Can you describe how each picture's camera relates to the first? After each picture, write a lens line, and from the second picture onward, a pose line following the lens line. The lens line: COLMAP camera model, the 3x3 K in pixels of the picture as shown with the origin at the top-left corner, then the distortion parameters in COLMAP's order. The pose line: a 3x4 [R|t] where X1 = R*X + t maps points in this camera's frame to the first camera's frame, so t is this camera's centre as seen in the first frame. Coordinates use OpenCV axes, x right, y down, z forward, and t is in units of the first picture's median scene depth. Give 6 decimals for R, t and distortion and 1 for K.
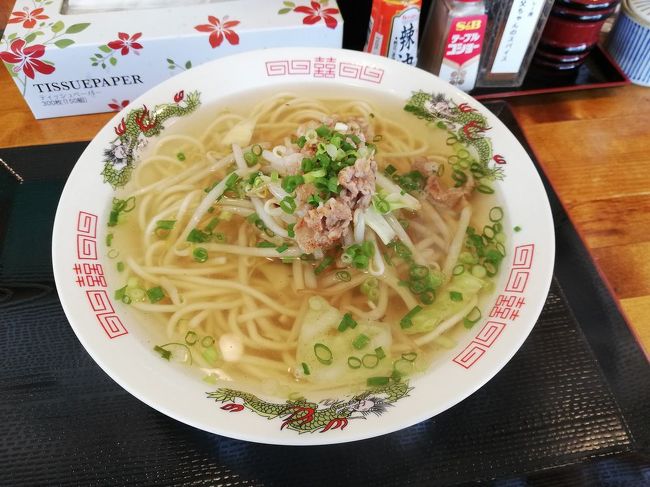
lens RADIAL K [[482.1, 0, 325.0], [0, 482.1, 243.5], [0, 0, 1]] dist [0.059325, -0.093986]
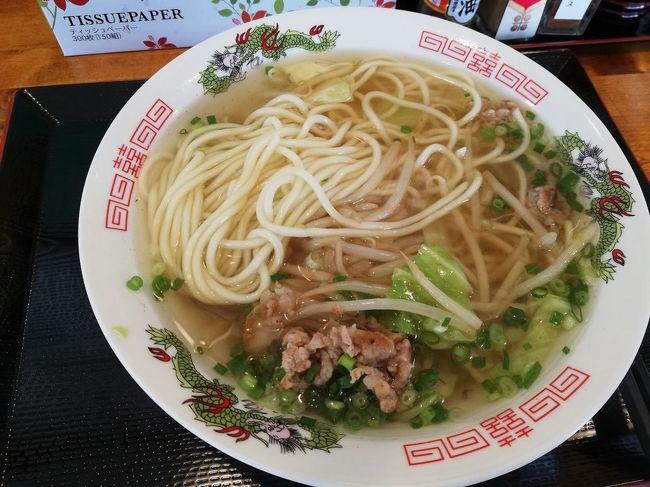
lens RADIAL K [[482.1, 0, 325.0], [0, 482.1, 243.5], [0, 0, 1]] dist [0.059325, -0.093986]
pose [[0.848173, 0.472939, -0.238603, 0.169990], [-0.455637, 0.881095, 0.126758, -0.094453], [0.270180, 0.001203, 0.962809, 0.159102]]
